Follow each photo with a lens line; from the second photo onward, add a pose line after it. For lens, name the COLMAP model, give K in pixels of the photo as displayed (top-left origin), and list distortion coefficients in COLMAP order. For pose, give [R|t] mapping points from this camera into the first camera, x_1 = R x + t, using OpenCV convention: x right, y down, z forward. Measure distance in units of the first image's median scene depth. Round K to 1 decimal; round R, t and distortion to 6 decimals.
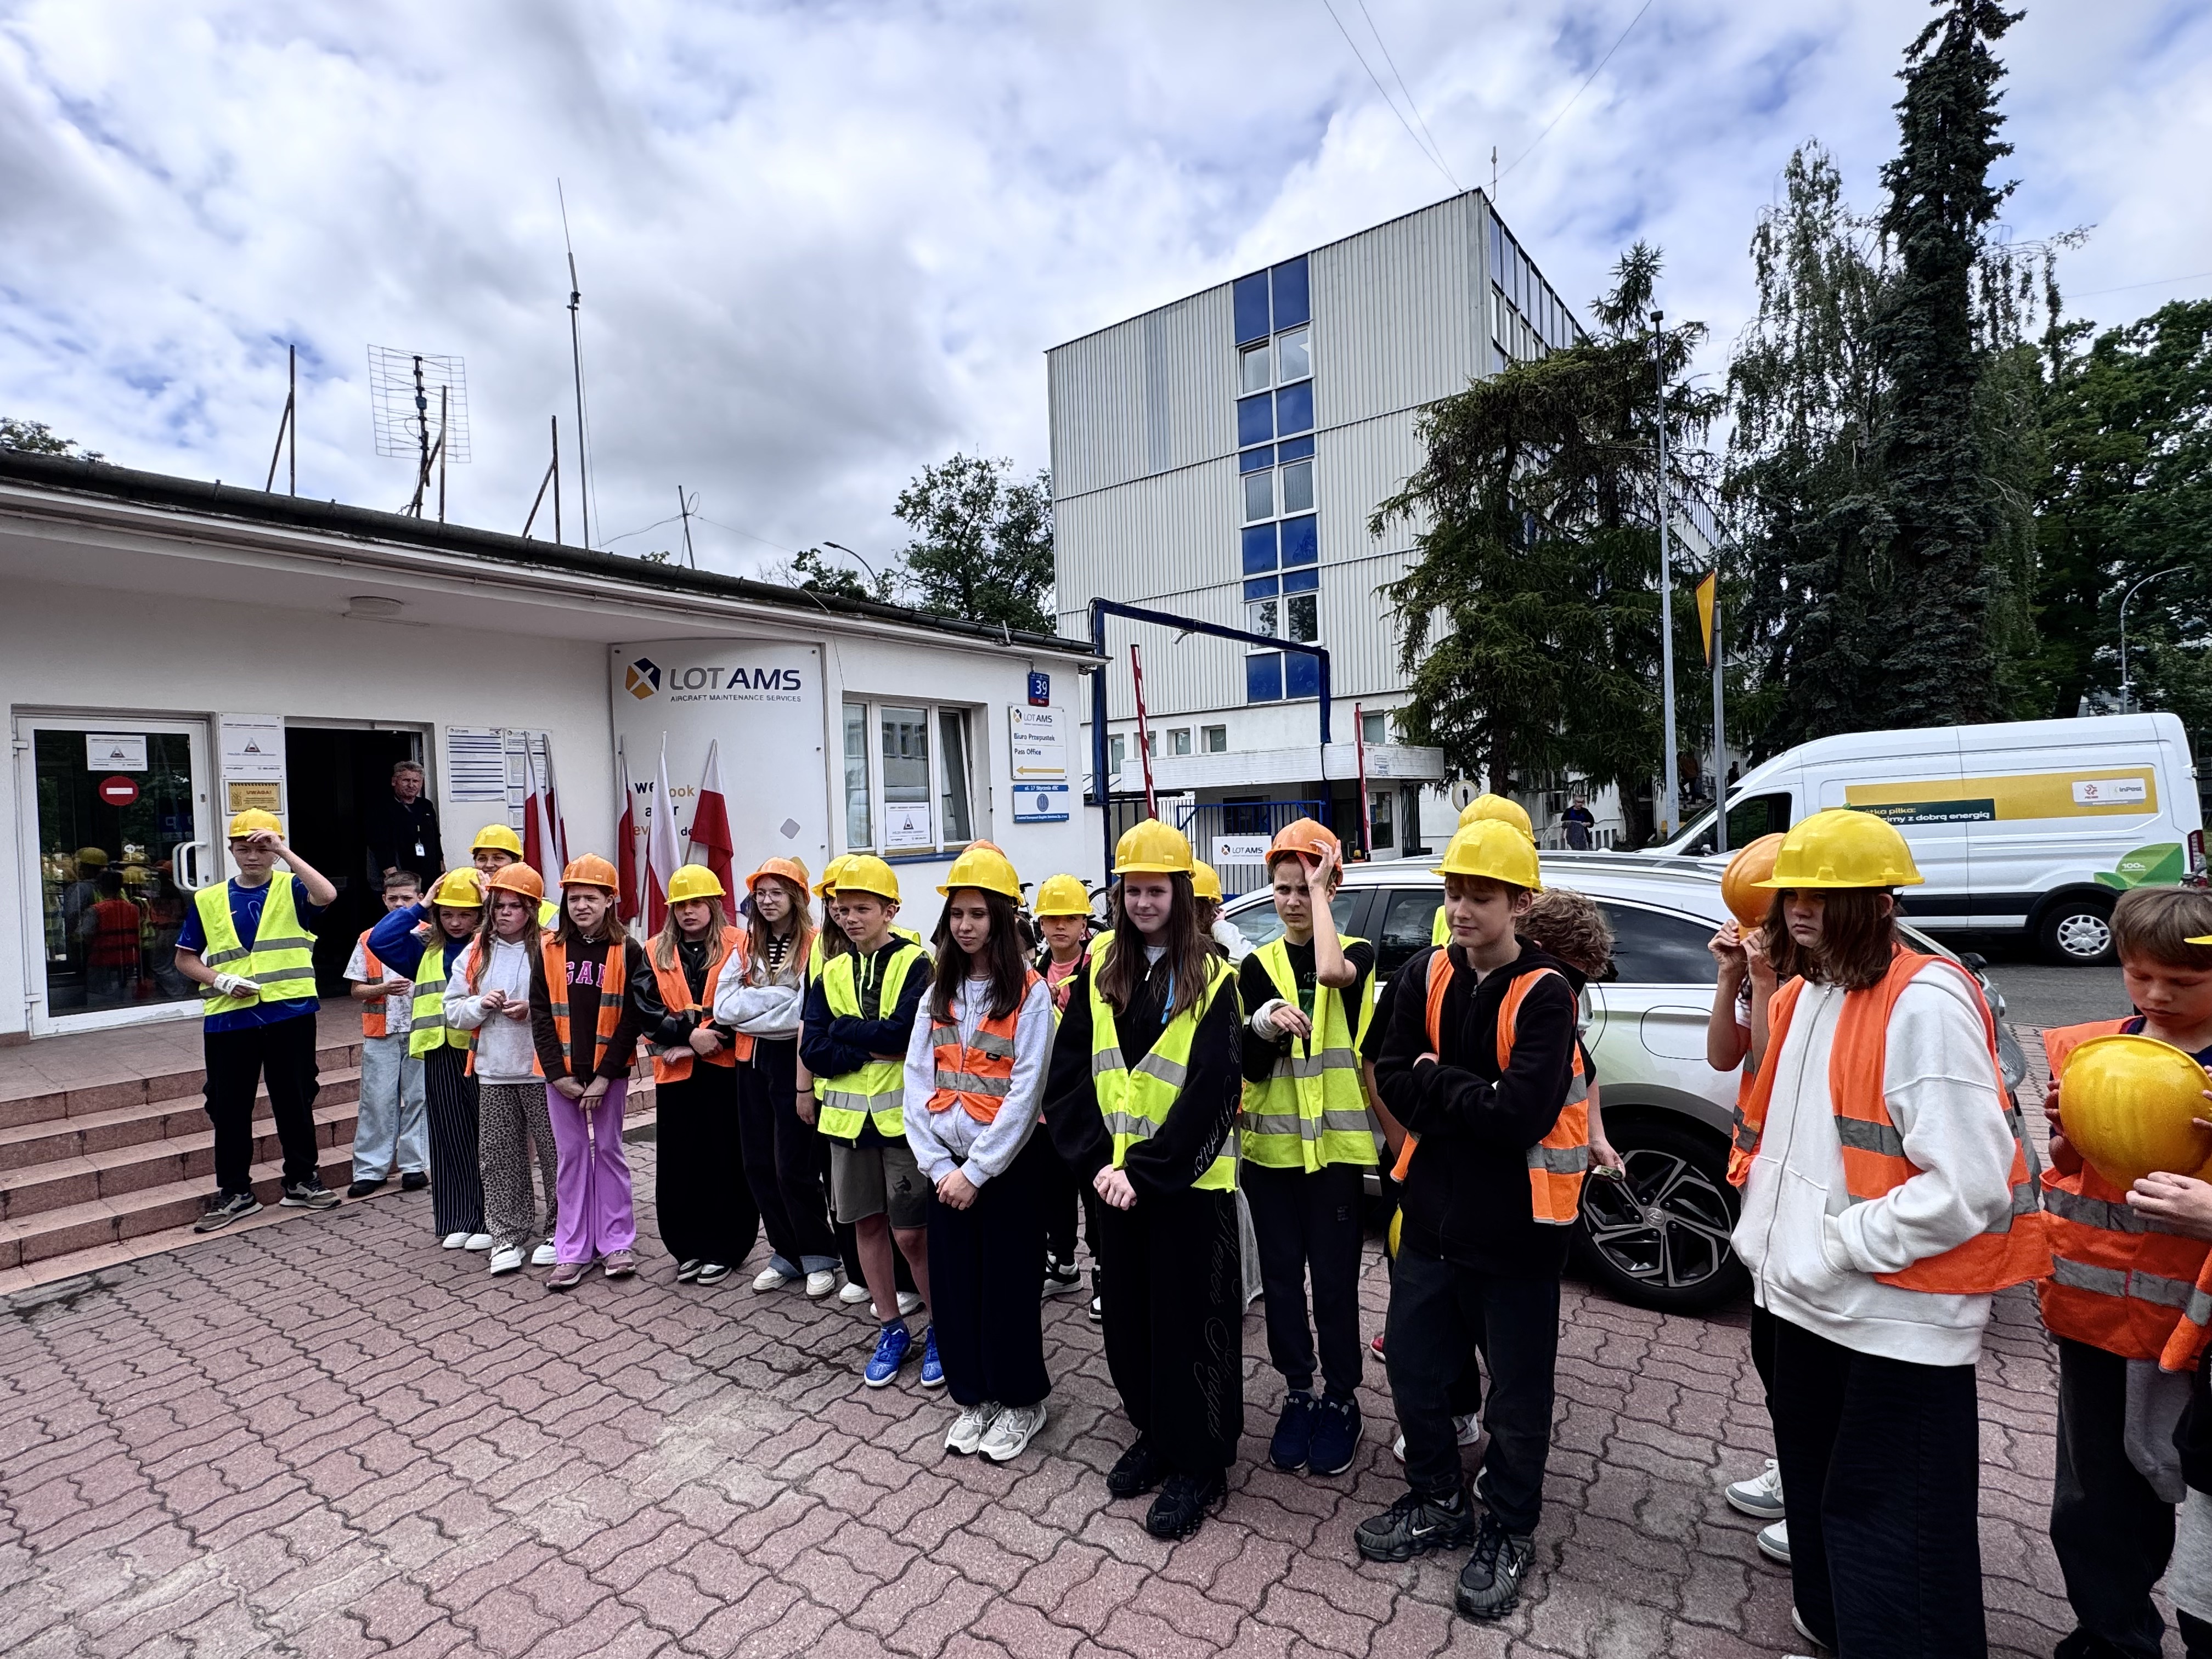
lens RADIAL K [[1064.5, 0, 1111.4], [0, 1064.5, 836.5], [0, 0, 1]] dist [-0.001294, -0.001001]
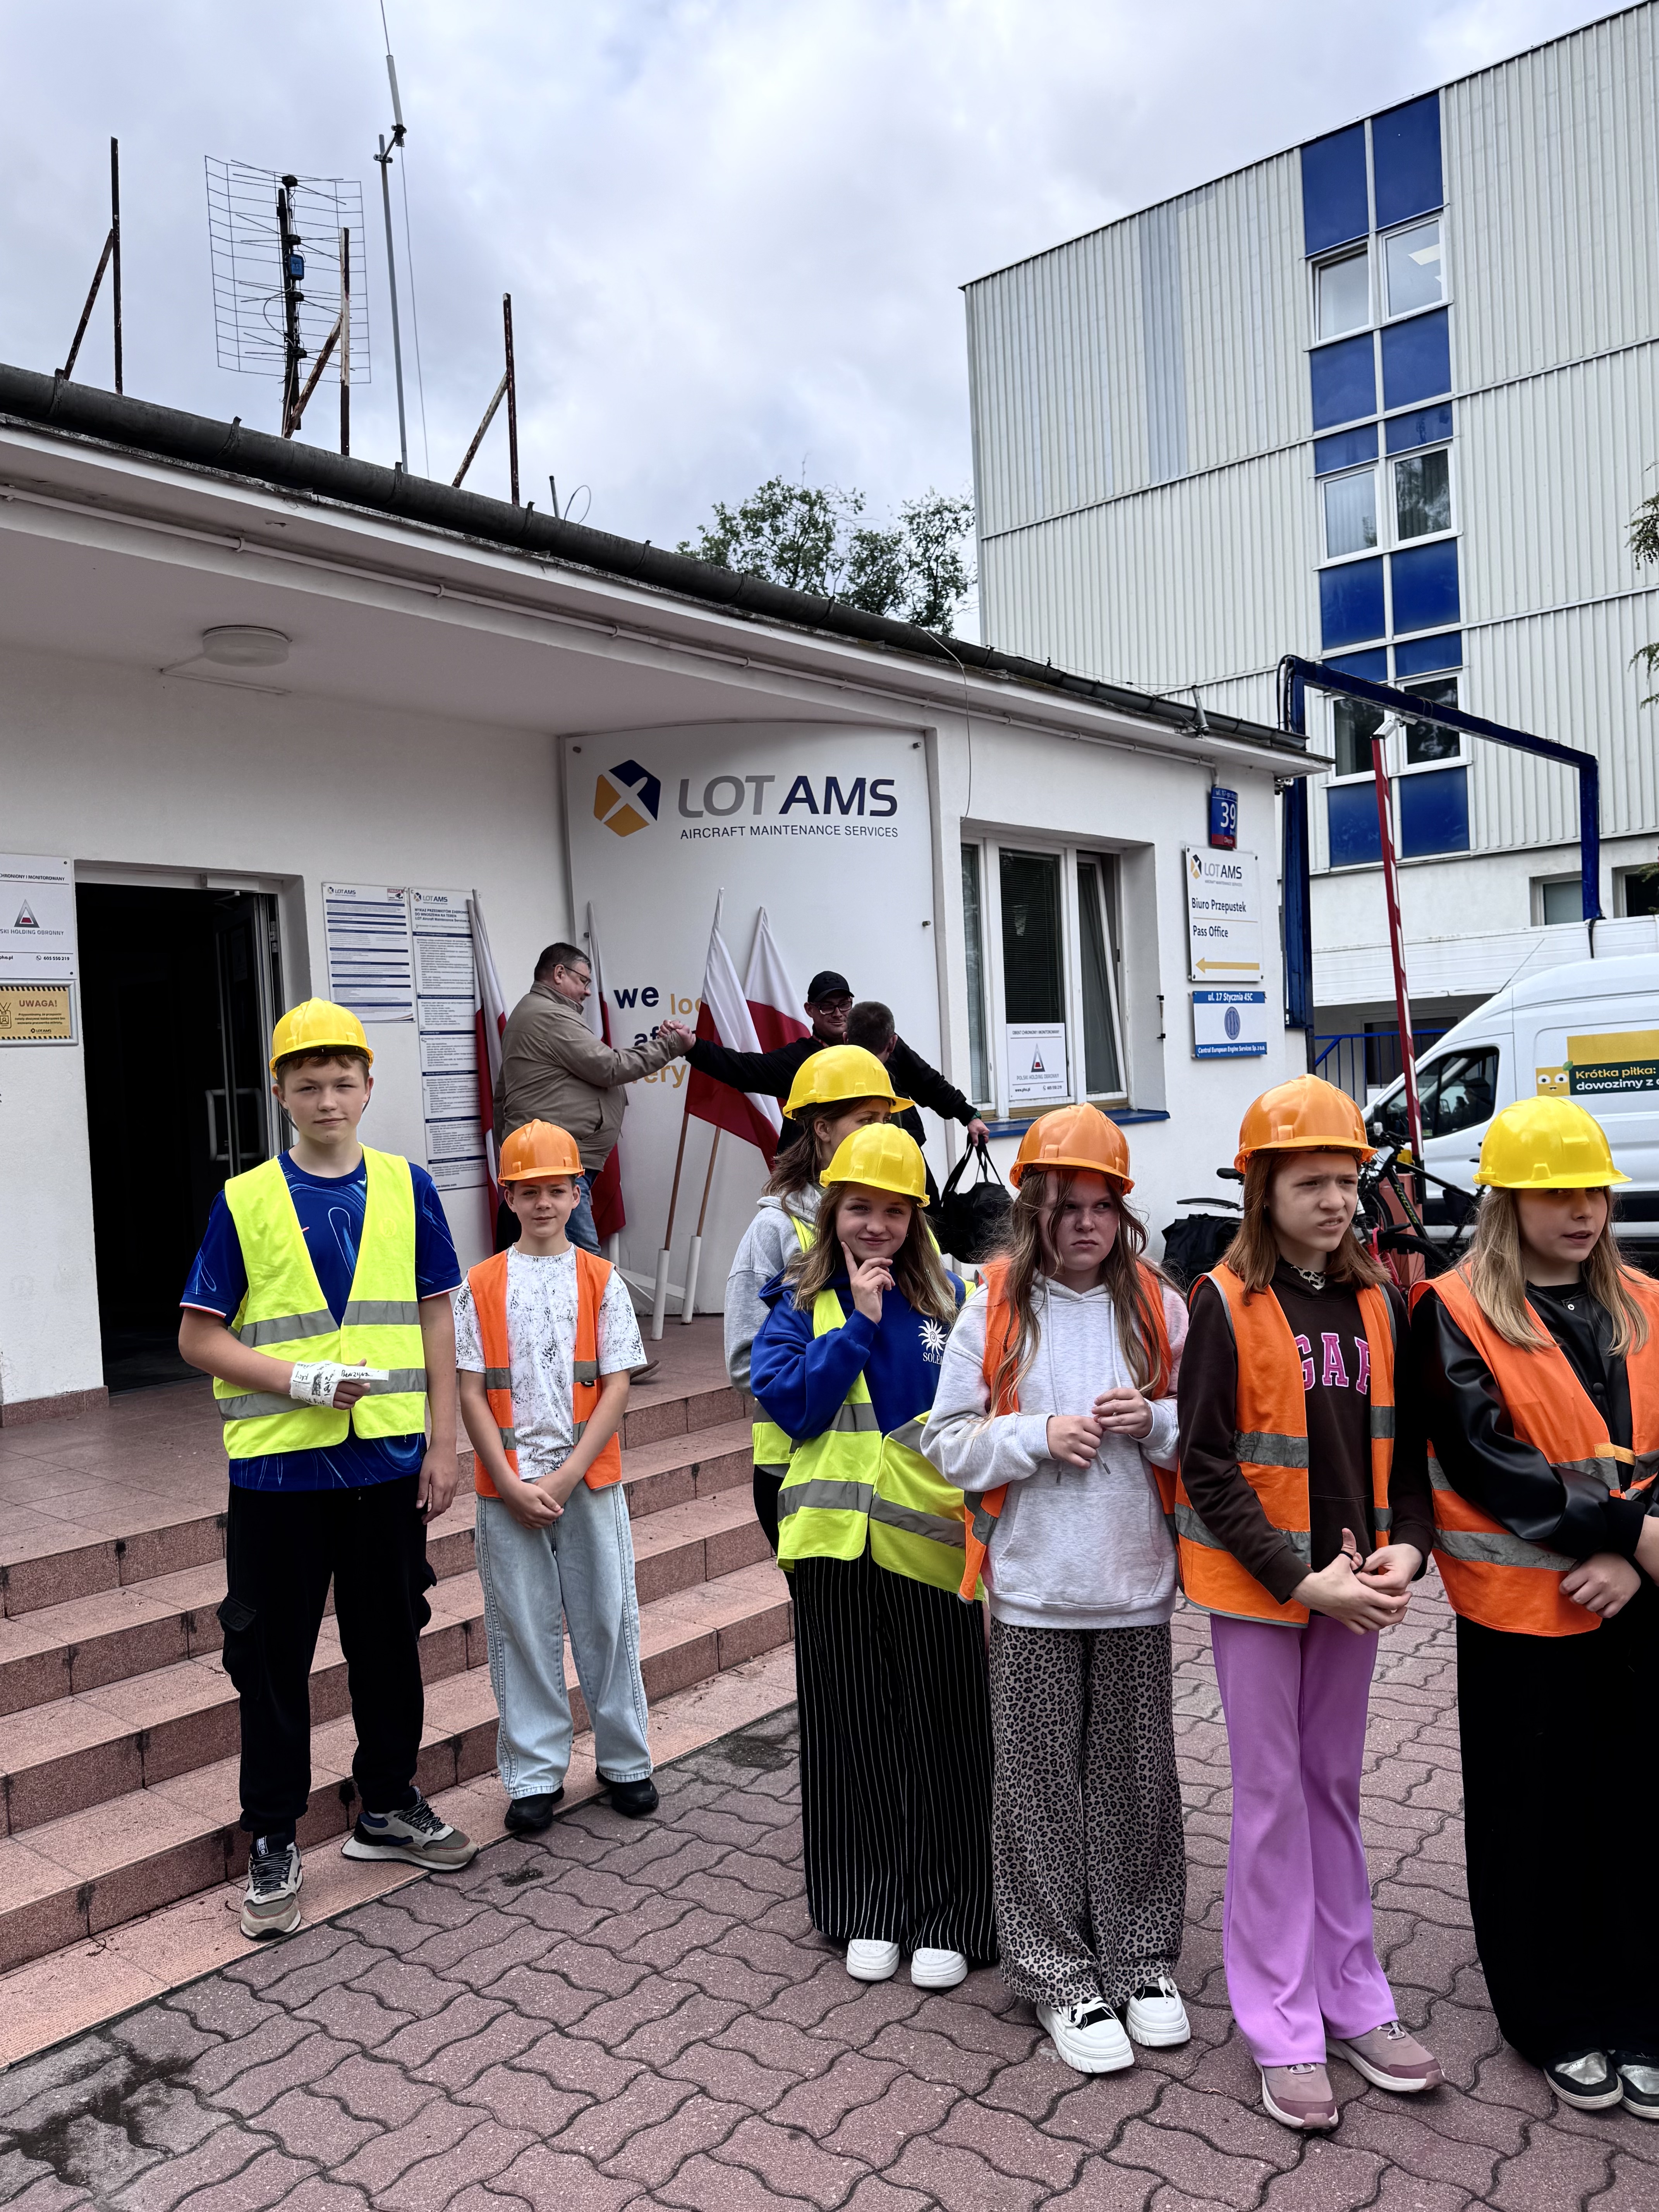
lens RADIAL K [[1657.5, 0, 834.8], [0, 1657.5, 1135.4], [0, 0, 1]] dist [0.065112, -0.083199]
pose [[0.998043, -0.012096, -0.061353, -0.114435], [0.013290, 0.999729, 0.019091, 0.004055], [0.061105, -0.019869, 0.997934, 0.059886]]
